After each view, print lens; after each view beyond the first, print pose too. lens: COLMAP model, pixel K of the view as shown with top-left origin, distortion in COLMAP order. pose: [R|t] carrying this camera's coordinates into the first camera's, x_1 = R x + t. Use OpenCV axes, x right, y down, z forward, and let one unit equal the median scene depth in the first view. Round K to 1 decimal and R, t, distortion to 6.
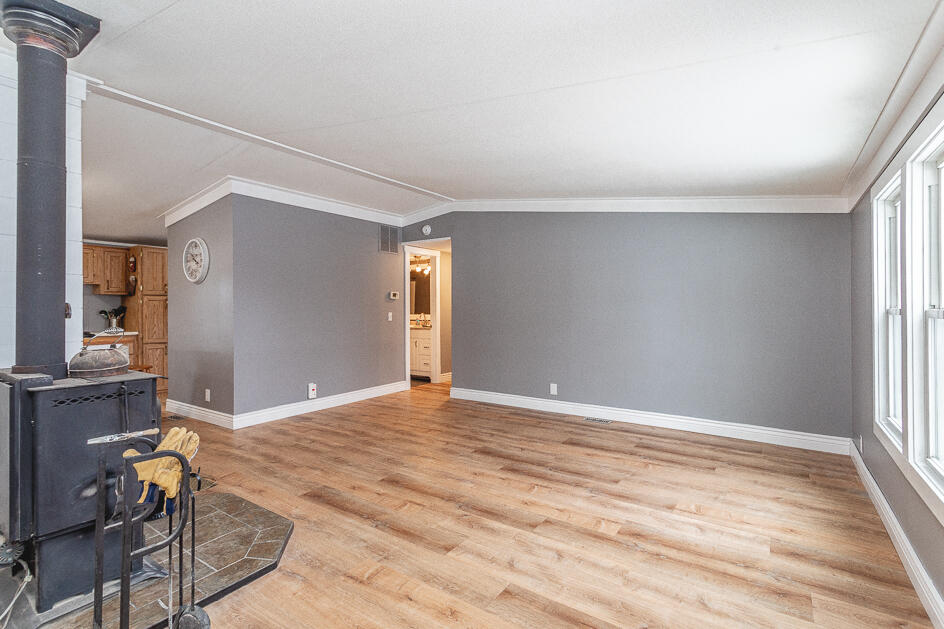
lens RADIAL K [[443.7, 0, 473.9], [0, 443.7, 308.4], [0, 0, 1]] dist [-0.001403, 0.004739]
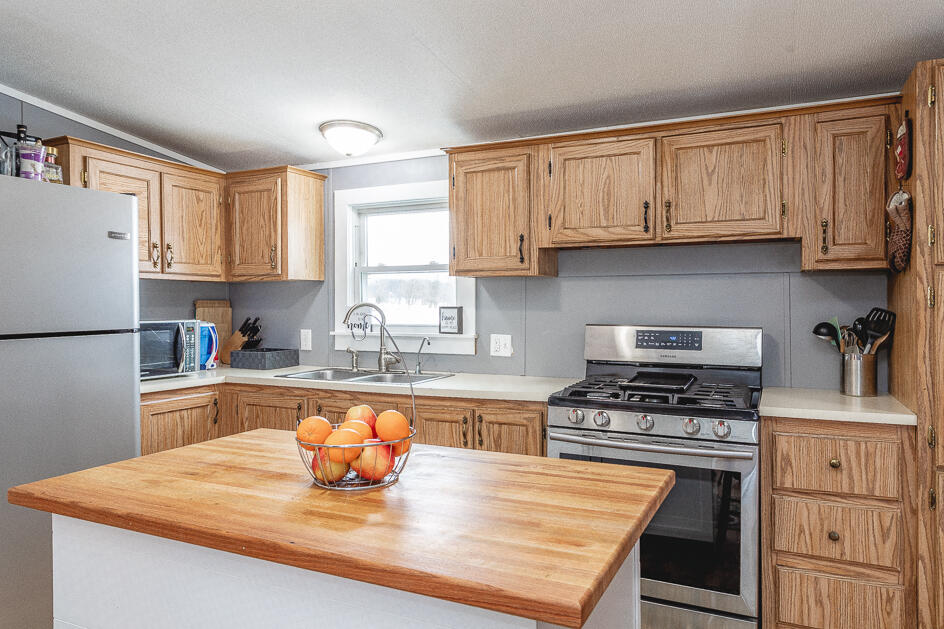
lens RADIAL K [[624.1, 0, 477.3], [0, 624.1, 308.3], [0, 0, 1]] dist [0.010442, -0.000243]
pose [[0.161182, 0.002493, -0.986922, -0.446014], [-0.005327, 0.999984, 0.001656, -0.005087], [0.986910, 0.004990, 0.161193, 0.695423]]
